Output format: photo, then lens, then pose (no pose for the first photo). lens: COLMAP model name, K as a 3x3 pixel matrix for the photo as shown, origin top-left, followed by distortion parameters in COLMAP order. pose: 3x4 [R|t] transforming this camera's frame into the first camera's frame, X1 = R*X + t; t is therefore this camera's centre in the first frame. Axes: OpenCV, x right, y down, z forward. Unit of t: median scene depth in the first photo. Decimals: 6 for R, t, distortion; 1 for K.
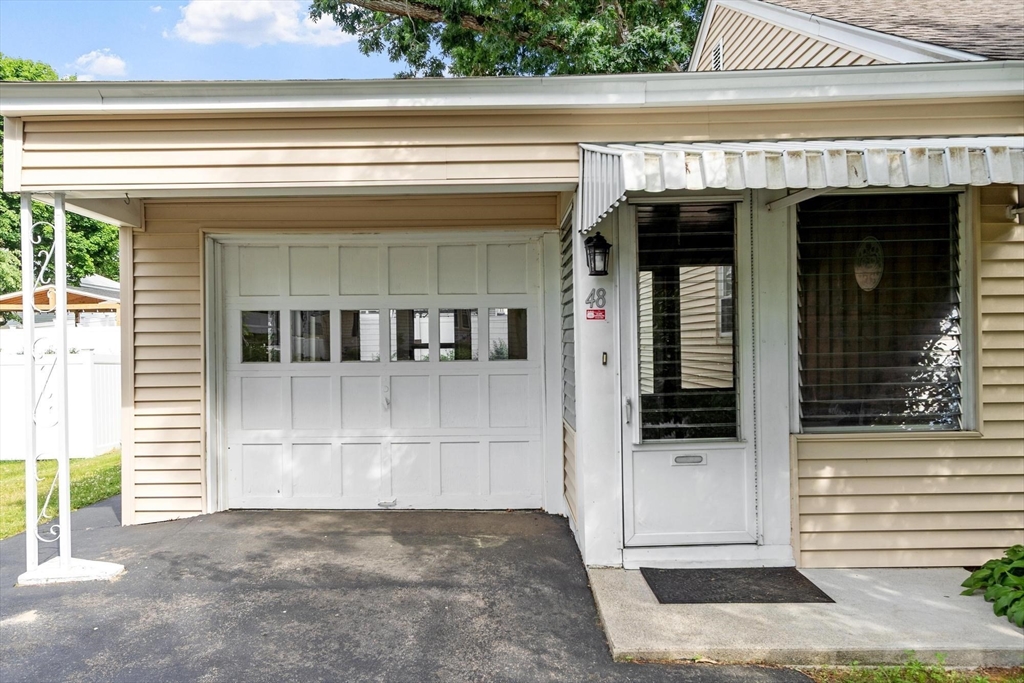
lens RADIAL K [[682.0, 0, 512.0], [0, 682.0, 341.5], [0, 0, 1]] dist [0.000827, 0.000007]
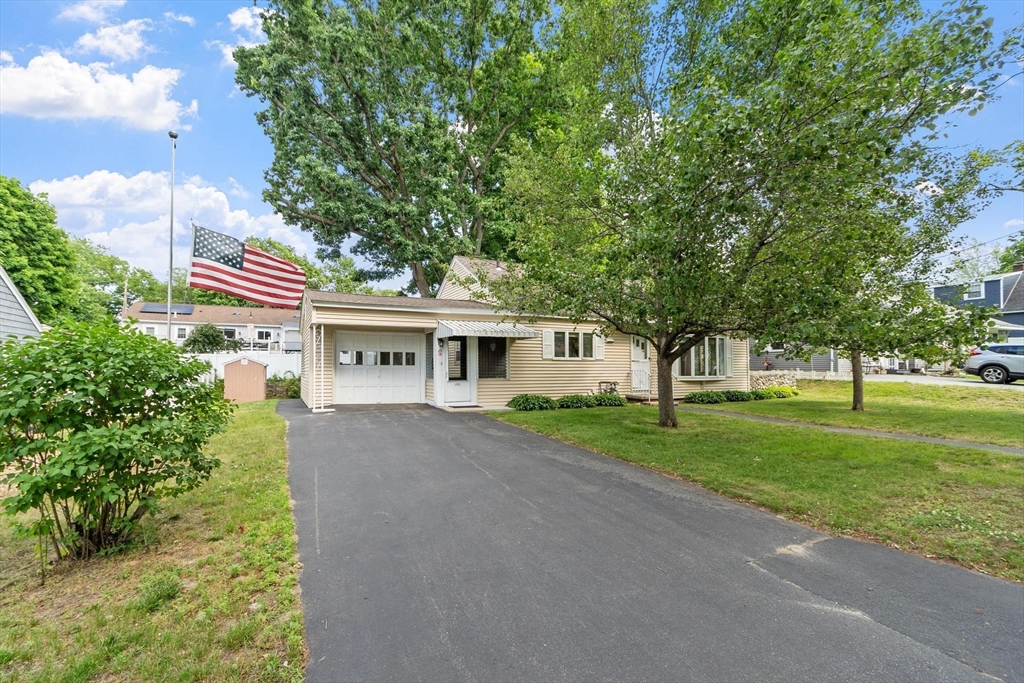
lens RADIAL K [[448.4, 0, 494.9], [0, 448.4, 355.8], [0, 0, 1]] dist [0.001256, 0.000628]
pose [[0.905311, 0.025430, 0.423987, -0.840727], [-0.009240, 0.999149, -0.040197, 0.089792], [-0.424649, 0.032473, 0.904776, -1.967989]]
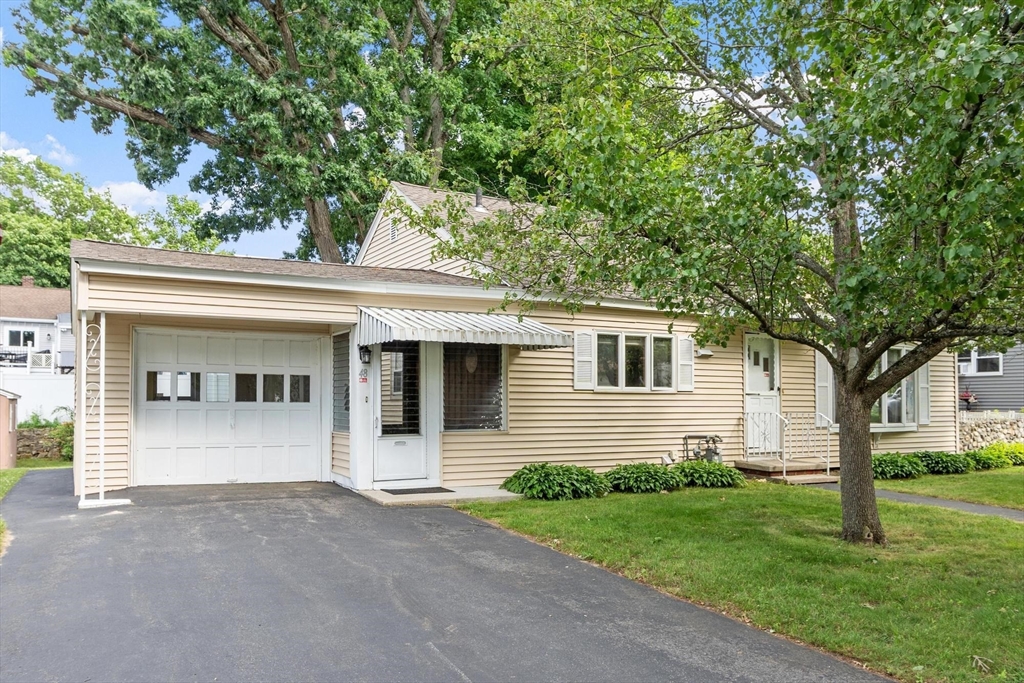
lens RADIAL K [[820.4, 0, 505.9], [0, 820.4, 384.2], [0, 0, 1]] dist [0.004649, -0.068426]
pose [[0.880027, 0.028135, 0.474089, -0.734530], [-0.013026, 0.999298, -0.035124, 0.062464], [-0.474745, 0.024735, 0.879776, -1.596846]]
